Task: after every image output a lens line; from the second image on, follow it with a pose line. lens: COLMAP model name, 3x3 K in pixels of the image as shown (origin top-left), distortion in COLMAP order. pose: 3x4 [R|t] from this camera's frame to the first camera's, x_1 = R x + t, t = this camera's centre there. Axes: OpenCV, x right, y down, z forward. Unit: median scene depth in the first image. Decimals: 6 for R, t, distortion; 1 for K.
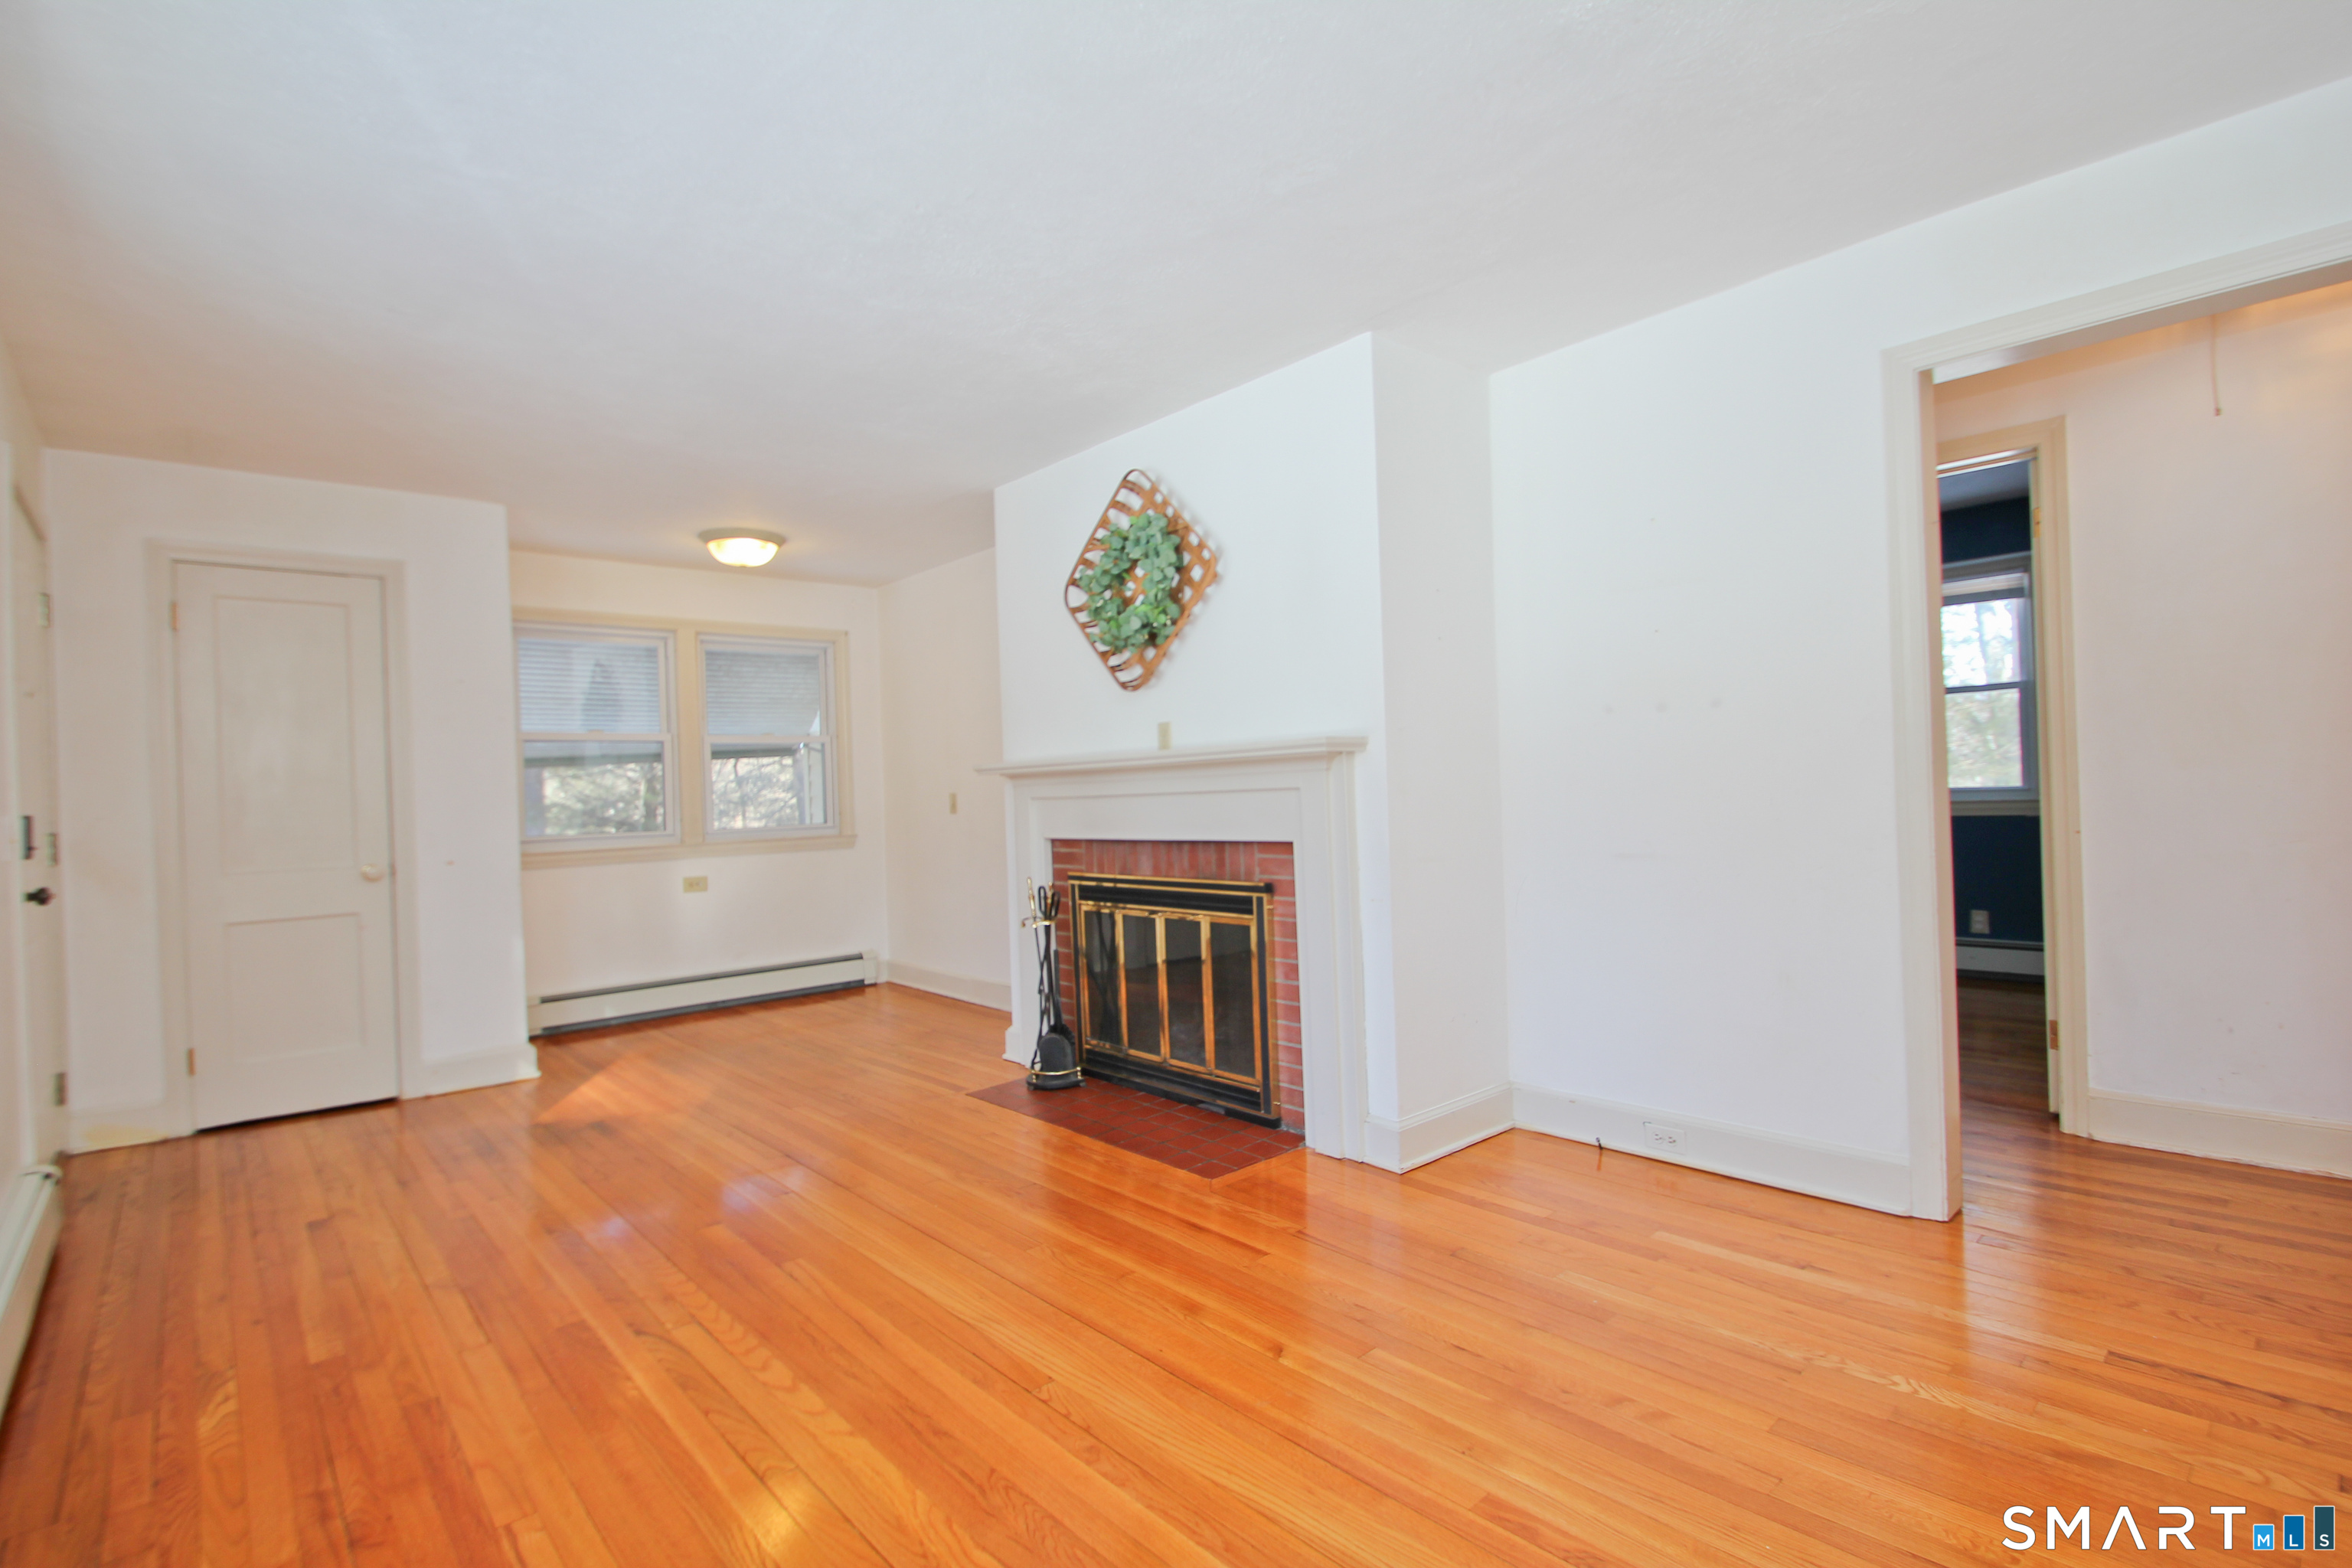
lens RADIAL K [[1092.6, 0, 1172.8], [0, 1092.6, 795.9], [0, 0, 1]] dist [-0.002346, -0.004622]
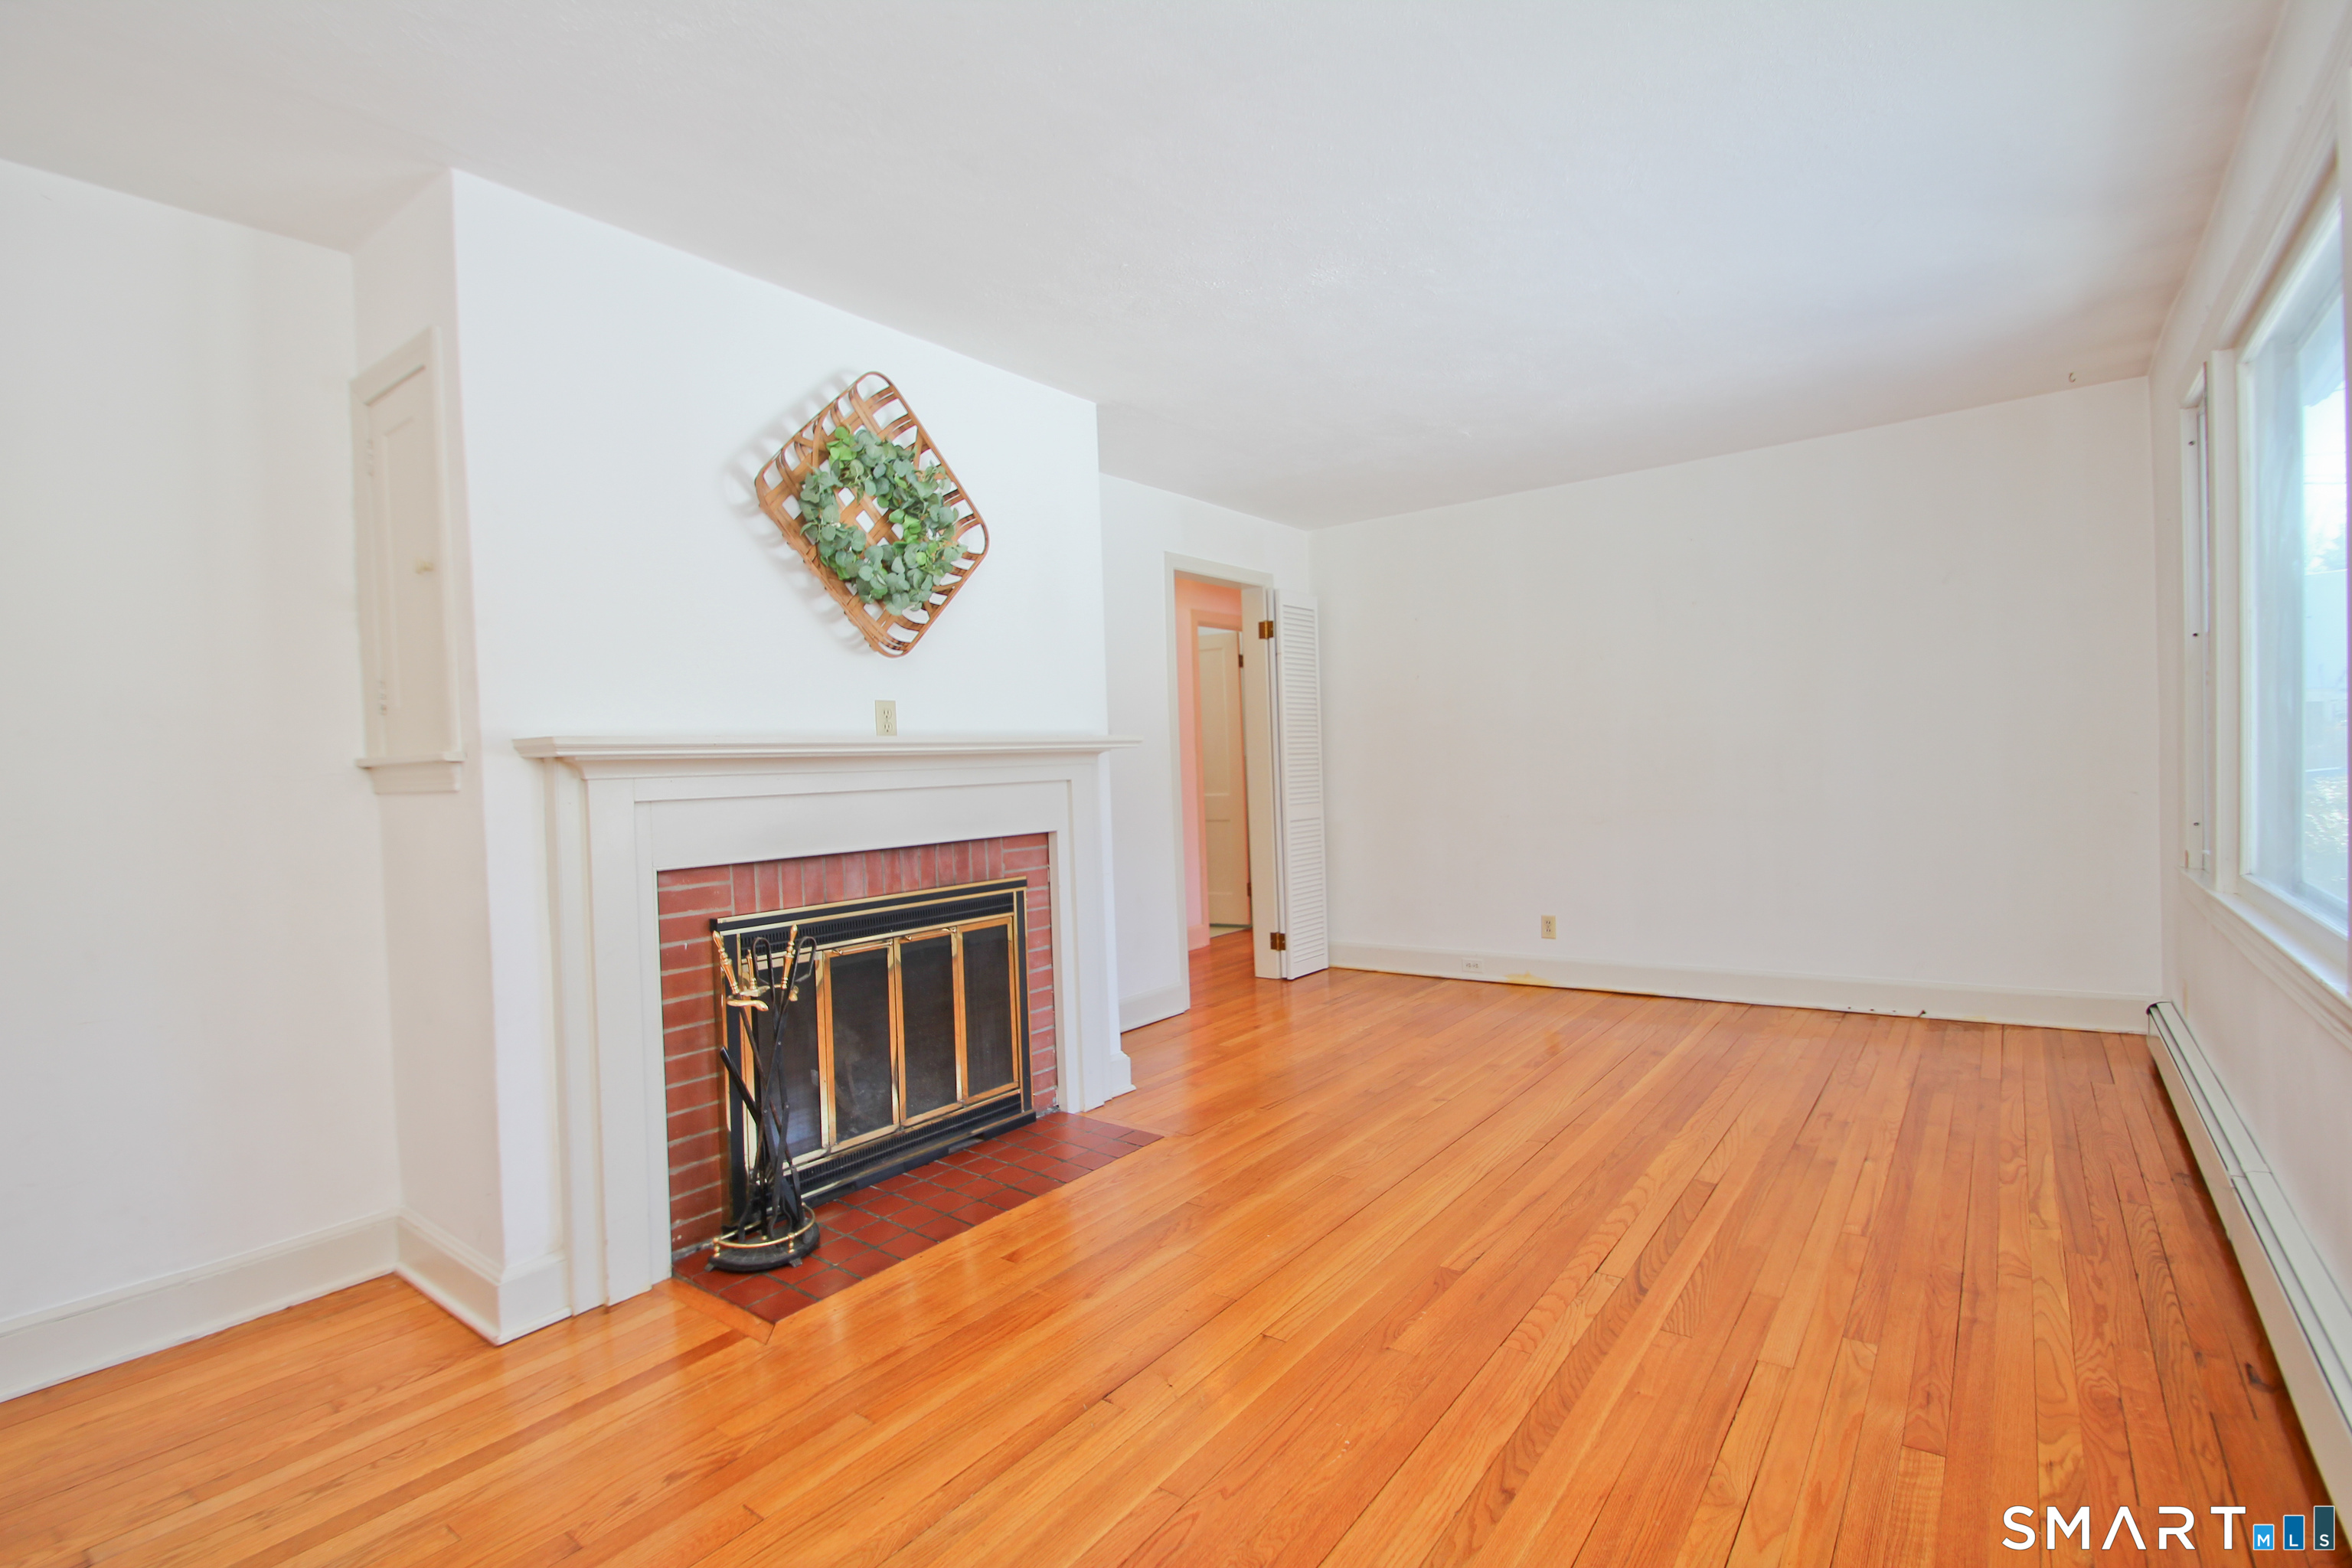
lens RADIAL K [[1092.6, 0, 1176.4], [0, 1092.6, 790.6], [0, 0, 1]] dist [-0.002346, -0.004622]
pose [[-0.186673, 0.024732, 0.982111, -0.874013], [0.050488, 0.998604, -0.015551, 0.023037], [-0.981124, 0.046682, -0.187661, 0.992865]]
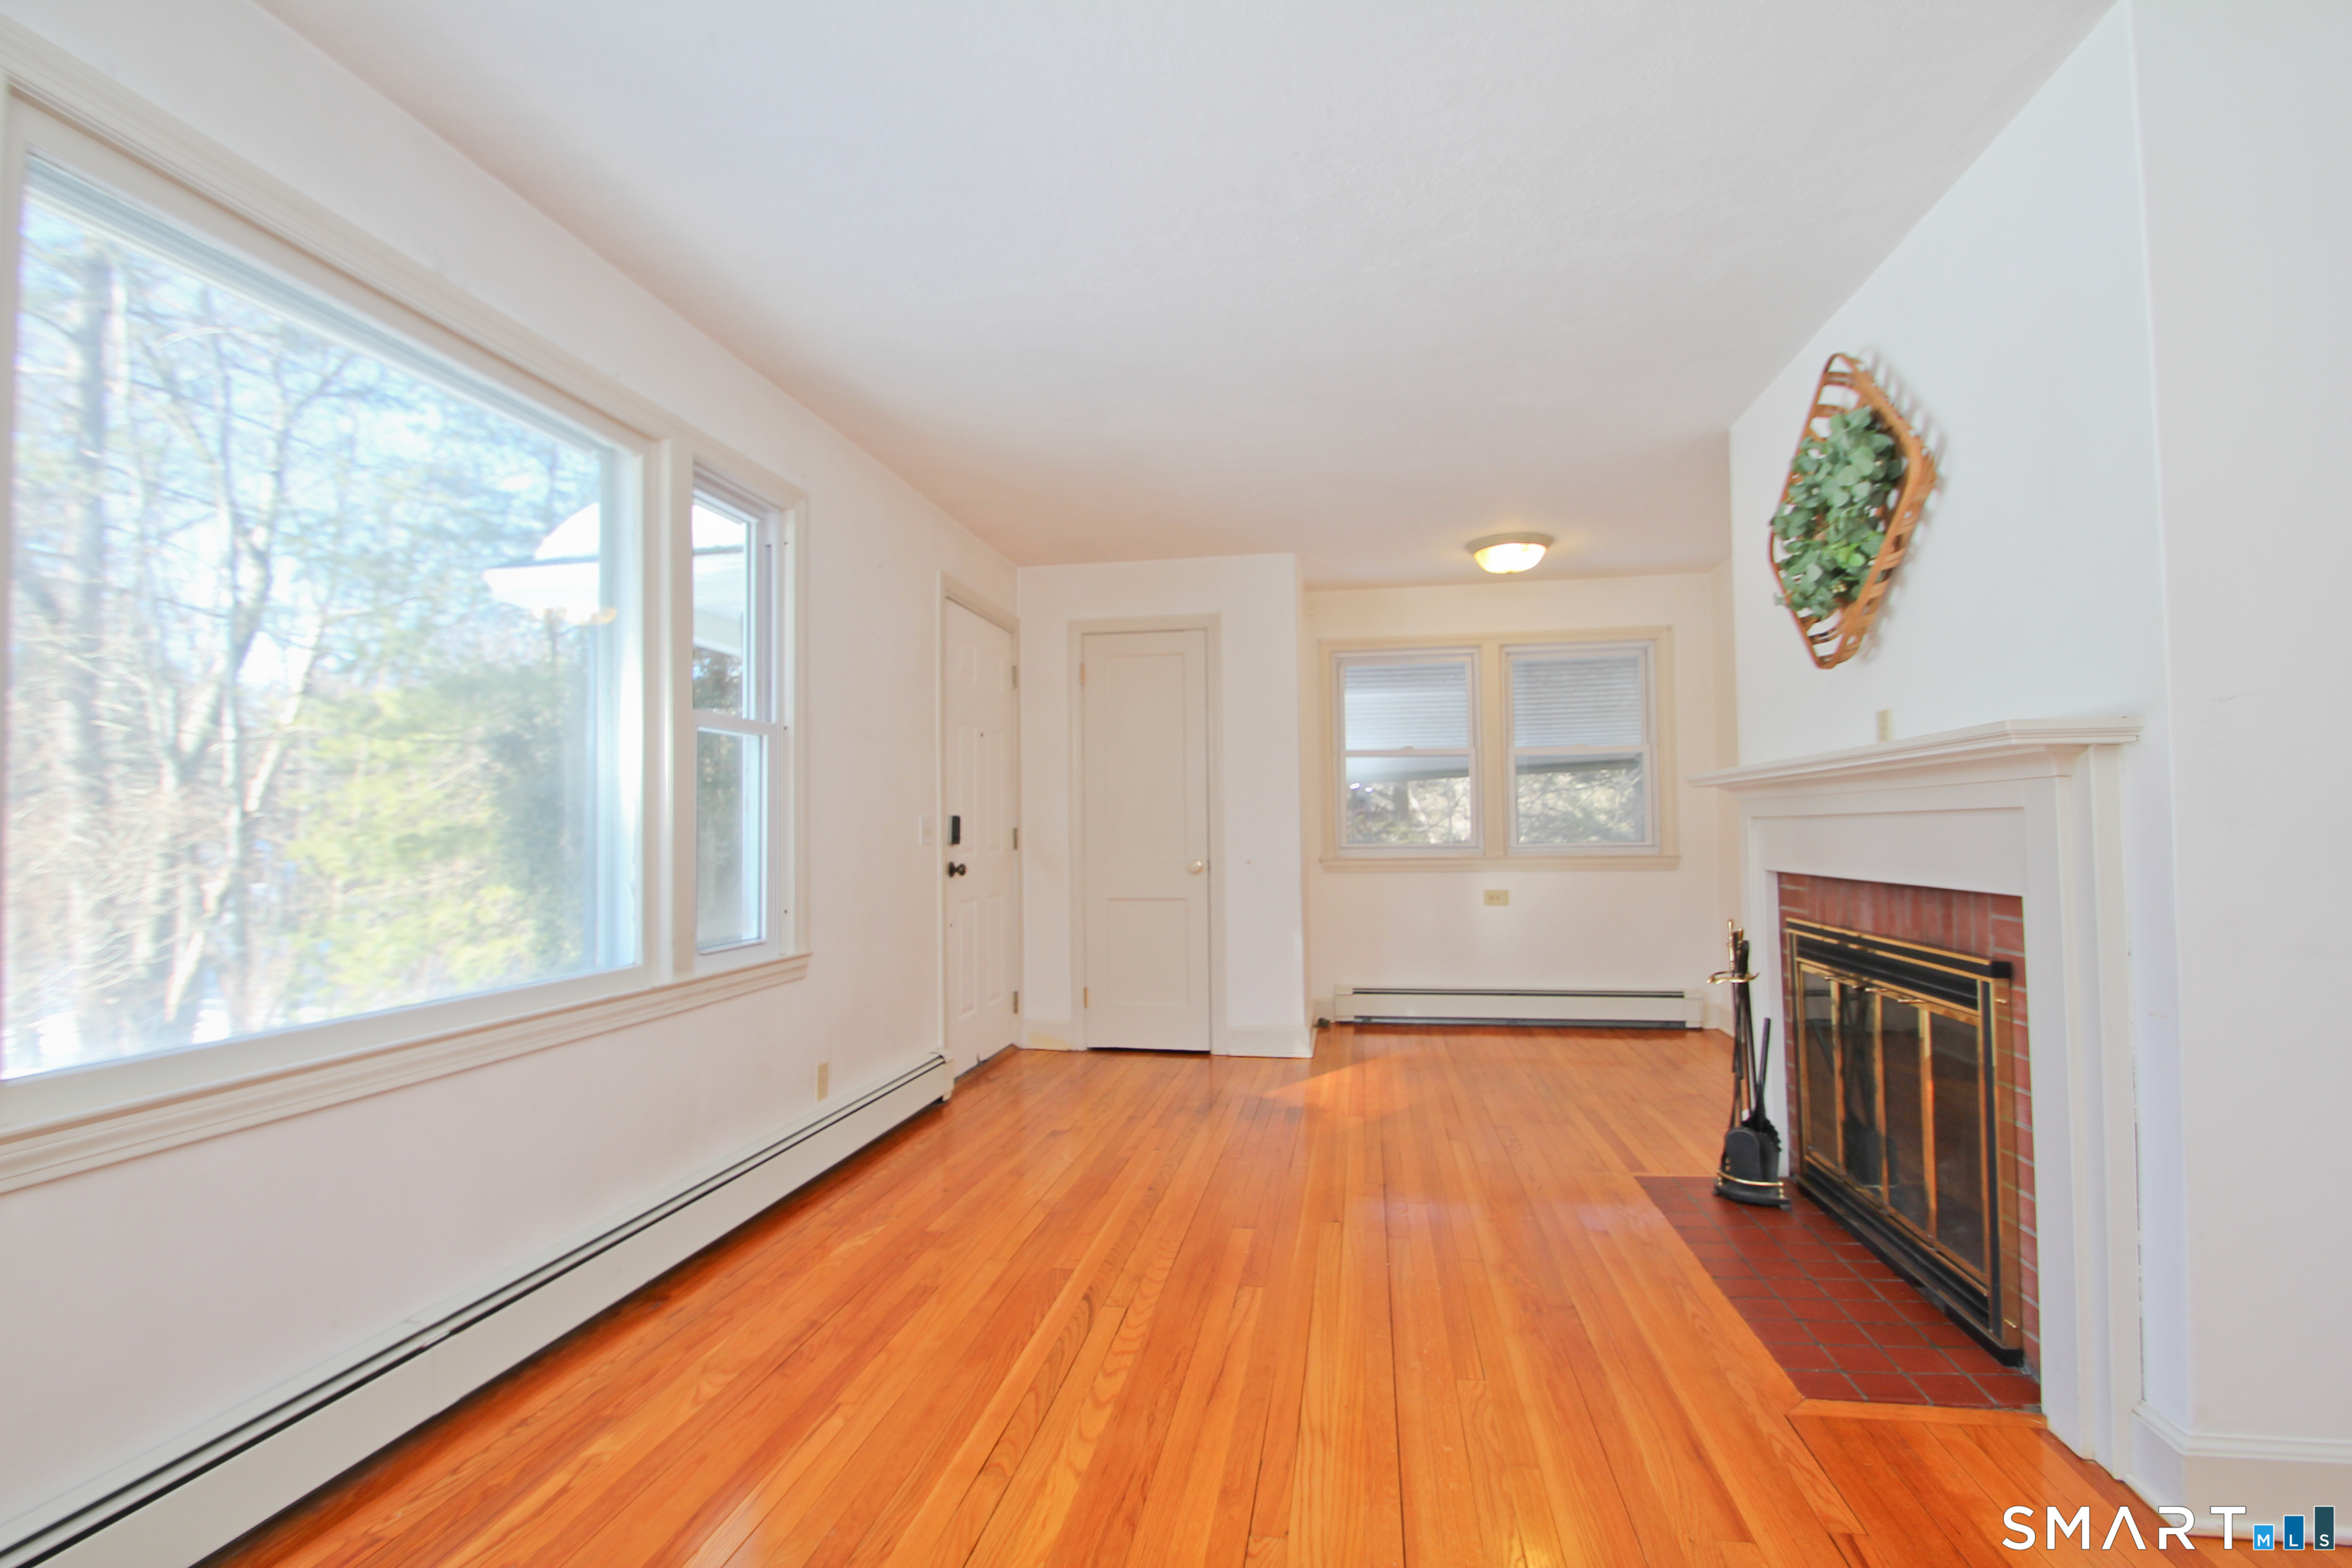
lens RADIAL K [[1092.6, 0, 1179.9], [0, 1092.6, 794.1], [0, 0, 1]] dist [-0.002346, -0.004622]
pose [[0.622357, 0.003329, -0.782726, 0.265421], [-0.014830, 0.999862, -0.007539, -0.002816], [0.782593, 0.016300, 0.622320, 0.243227]]
